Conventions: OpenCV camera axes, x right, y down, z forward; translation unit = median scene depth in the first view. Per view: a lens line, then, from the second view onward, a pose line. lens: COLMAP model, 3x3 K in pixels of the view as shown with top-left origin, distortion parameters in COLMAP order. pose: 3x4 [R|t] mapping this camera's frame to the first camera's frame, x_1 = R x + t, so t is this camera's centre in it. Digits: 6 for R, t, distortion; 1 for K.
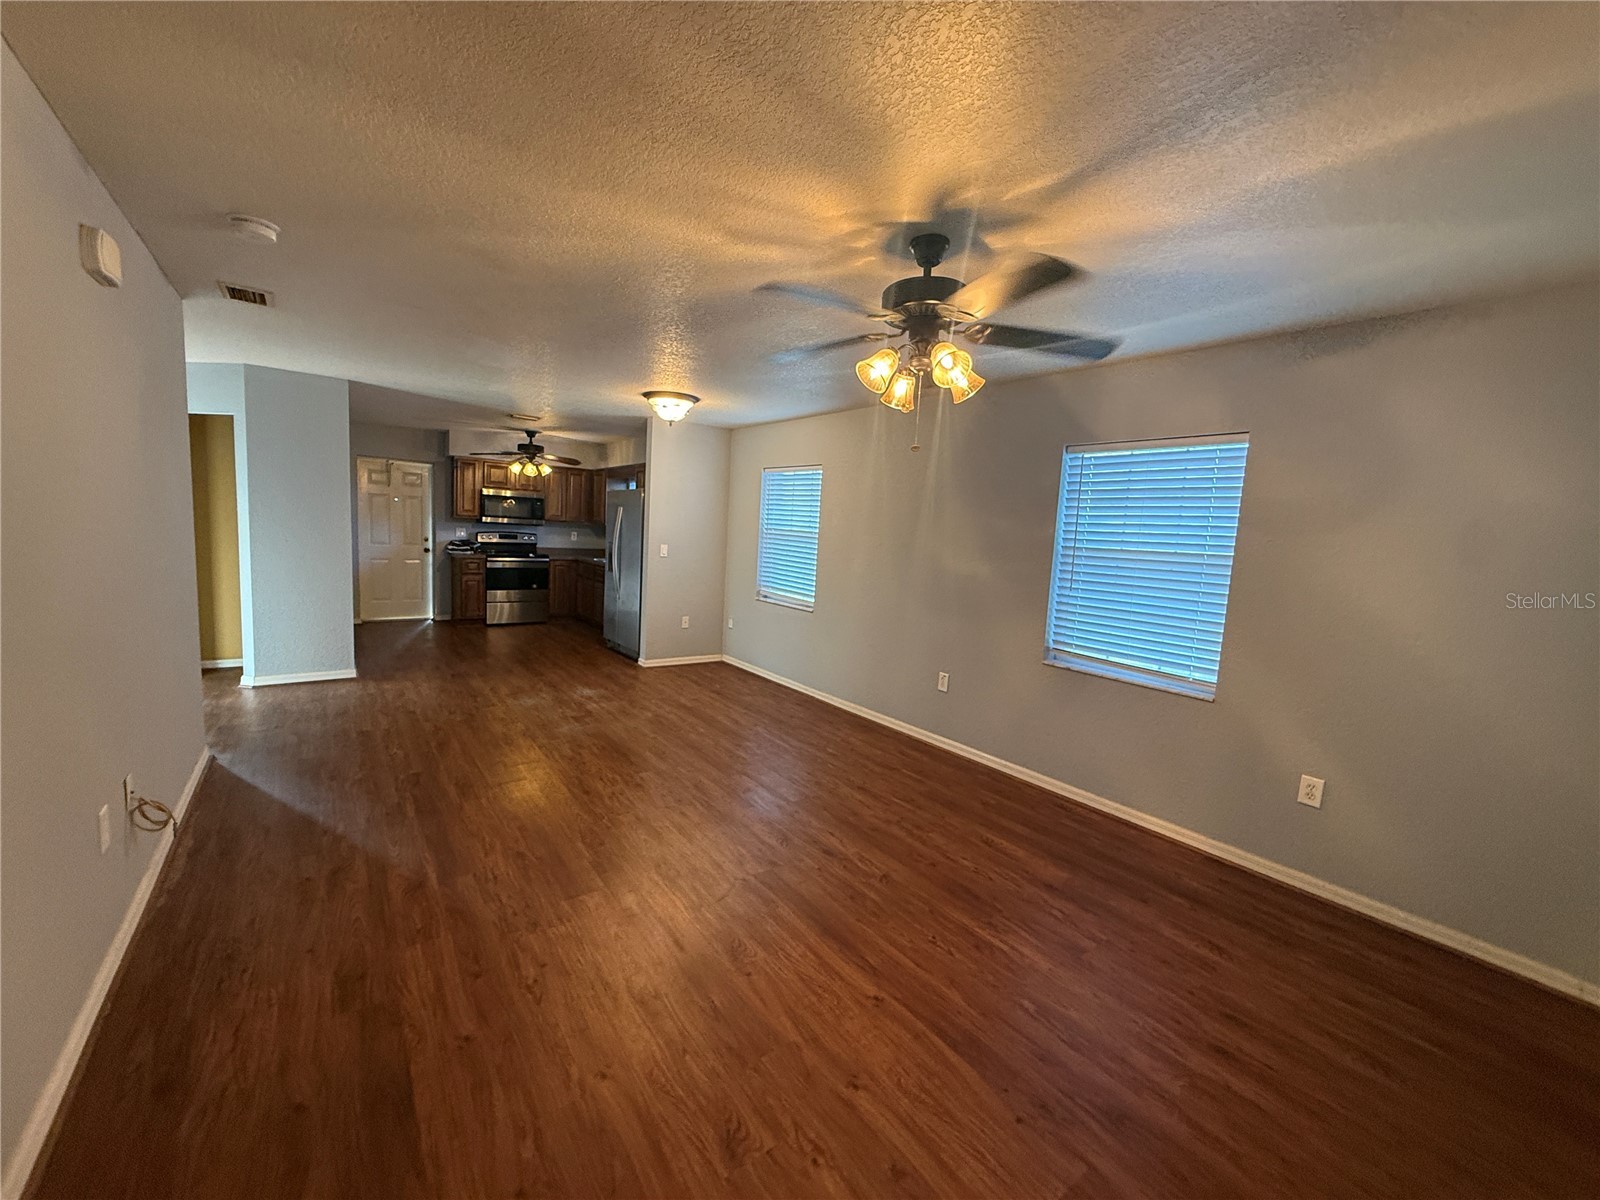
lens RADIAL K [[643.2, 0, 789.3], [0, 643.2, 599.9], [0, 0, 1]] dist [0.000065, 0.000068]
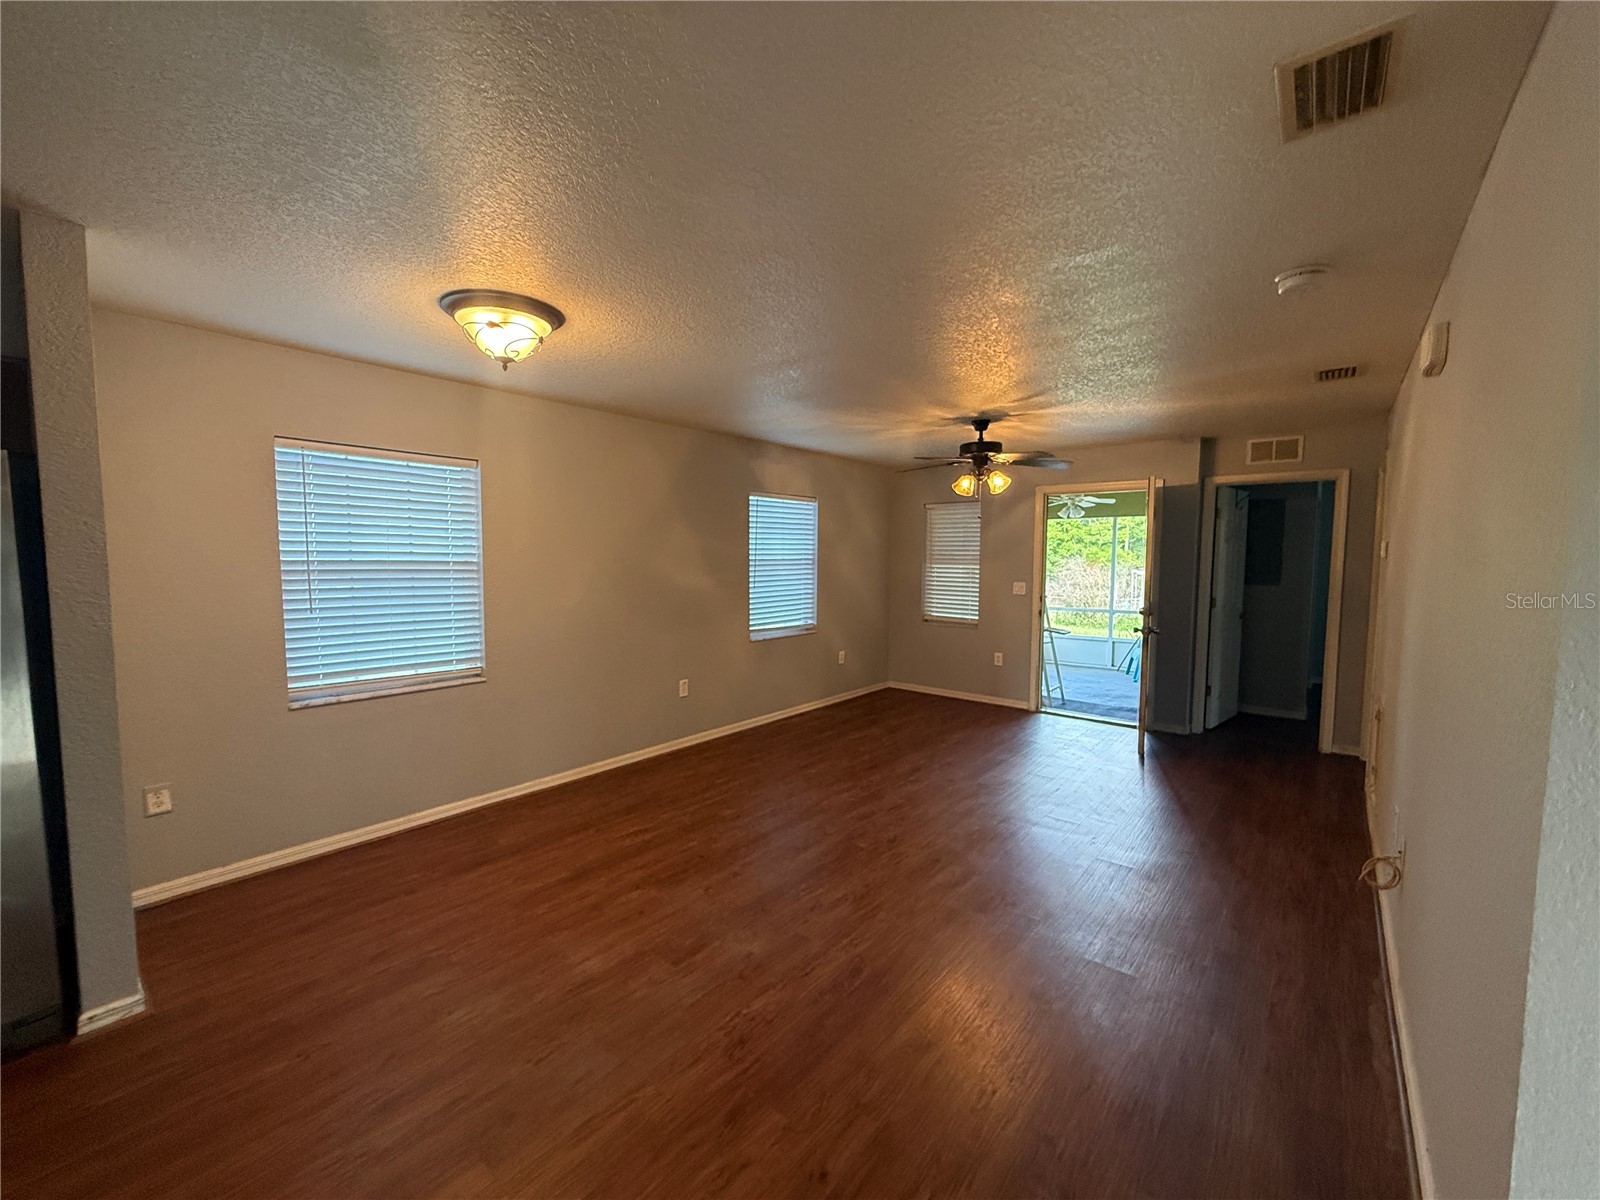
lens RADIAL K [[643.2, 0, 789.3], [0, 643.2, 599.9], [0, 0, 1]] dist [0.000065, 0.000068]
pose [[-0.240141, -0.126765, 0.962426, -0.914708], [0.088691, 0.984425, 0.151792, -0.187741], [-0.966678, 0.121810, -0.225158, 1.130071]]
